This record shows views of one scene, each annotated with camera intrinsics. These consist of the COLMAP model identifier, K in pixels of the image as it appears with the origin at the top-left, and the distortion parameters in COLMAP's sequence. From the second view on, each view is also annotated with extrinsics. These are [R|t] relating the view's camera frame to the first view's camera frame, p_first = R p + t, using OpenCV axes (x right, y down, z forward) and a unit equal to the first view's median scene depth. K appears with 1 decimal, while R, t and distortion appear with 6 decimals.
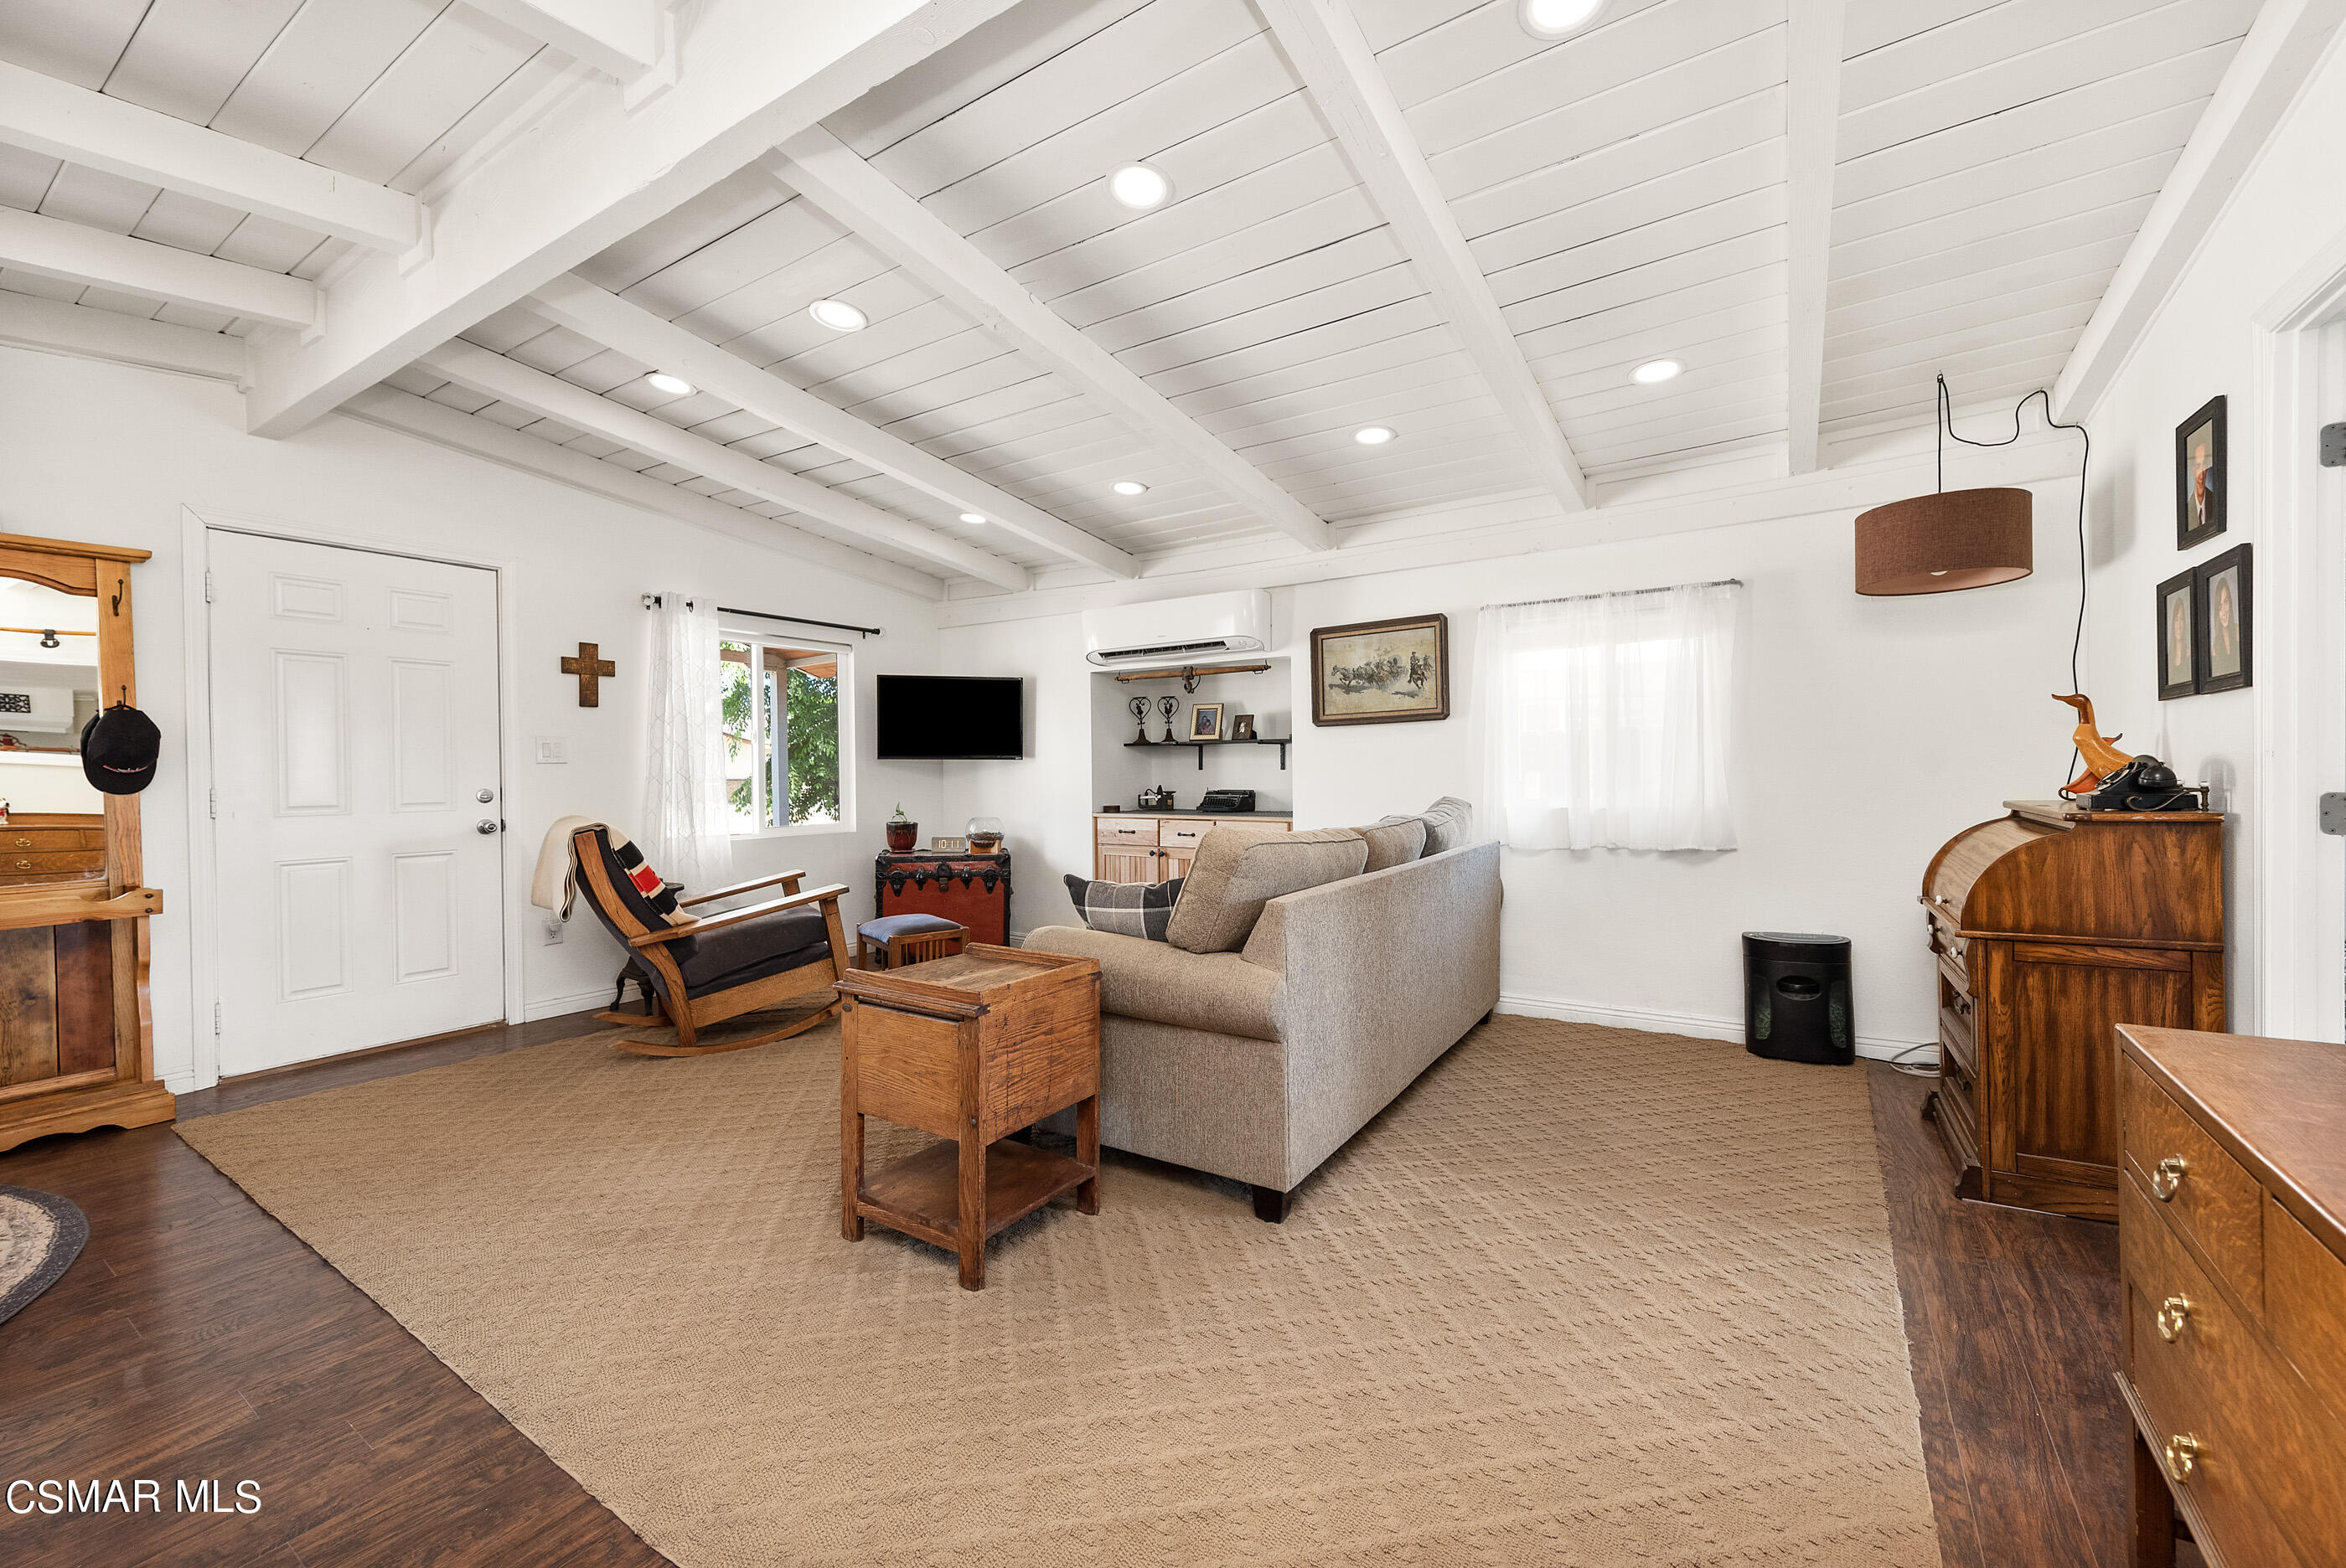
lens RADIAL K [[944.9, 0, 1179.0], [0, 944.9, 774.8], [0, 0, 1]] dist [0.003666, -0.000499]
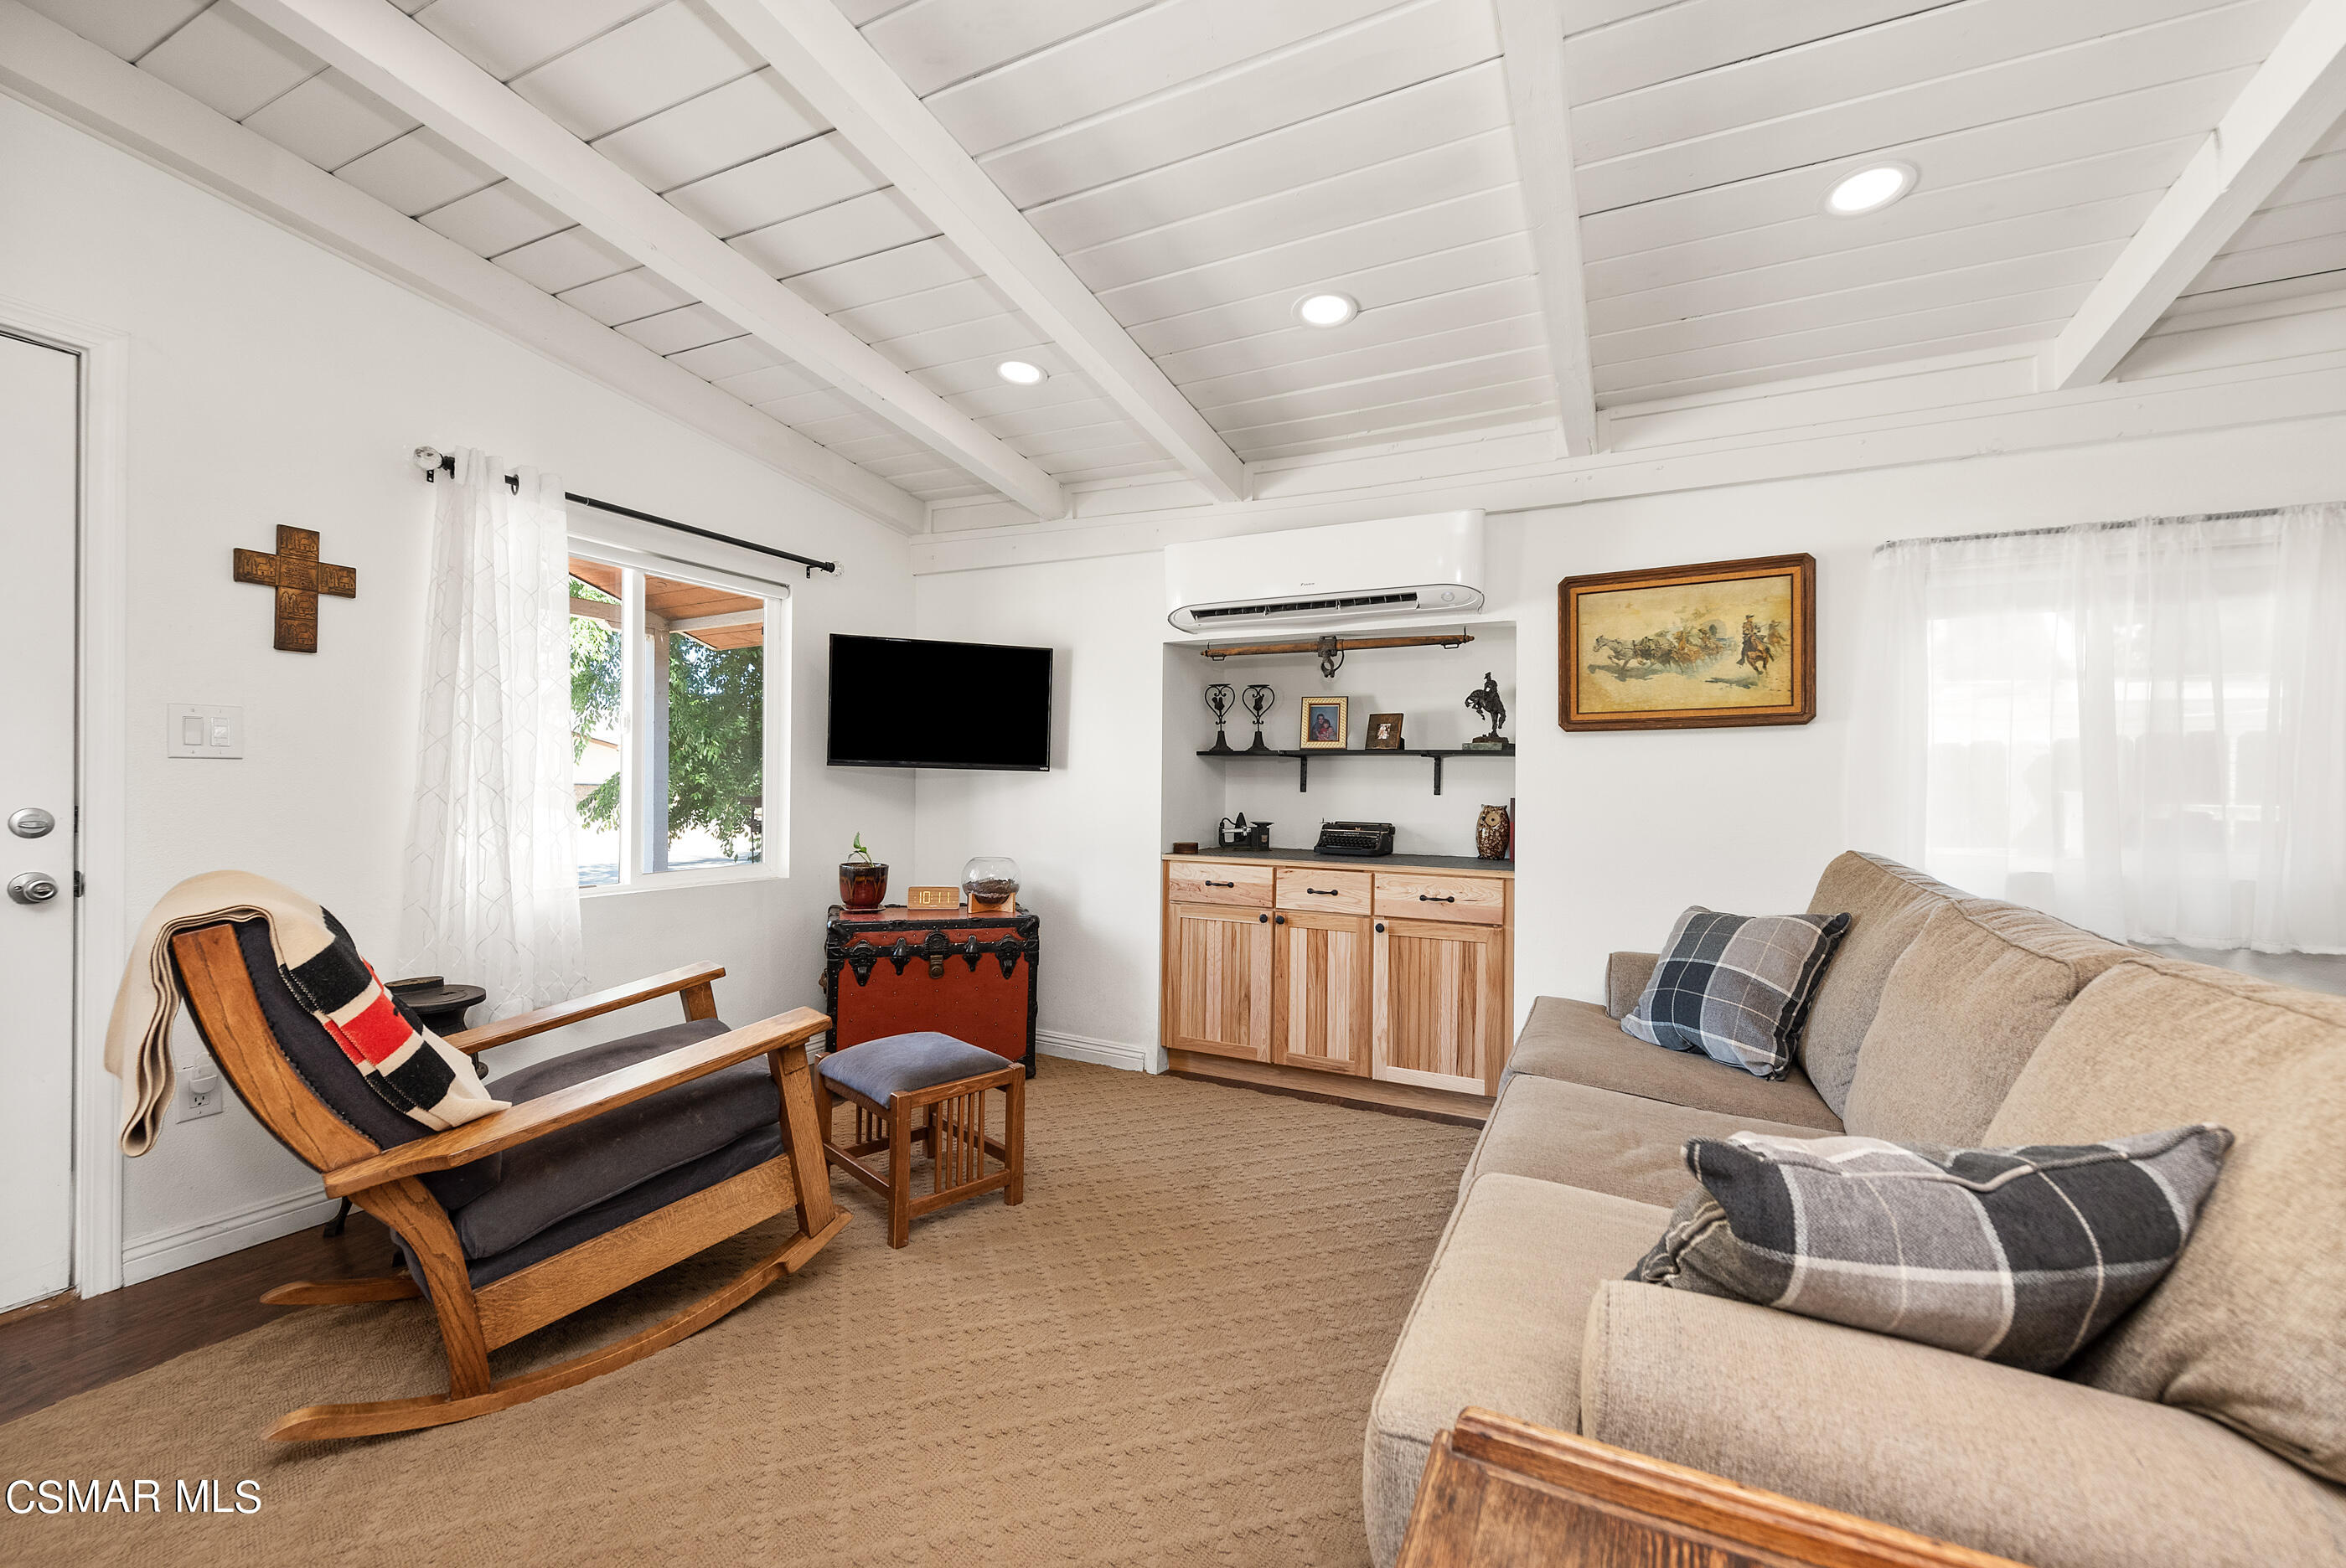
lens RADIAL K [[944.9, 0, 1171.5], [0, 944.9, 785.5], [0, 0, 1]] dist [0.003666, -0.000499]
pose [[0.992741, 0.021835, 0.118275, -0.180356], [-0.021386, 0.999758, -0.005063, -0.005061], [-0.118357, 0.002497, 0.992968, 0.372689]]
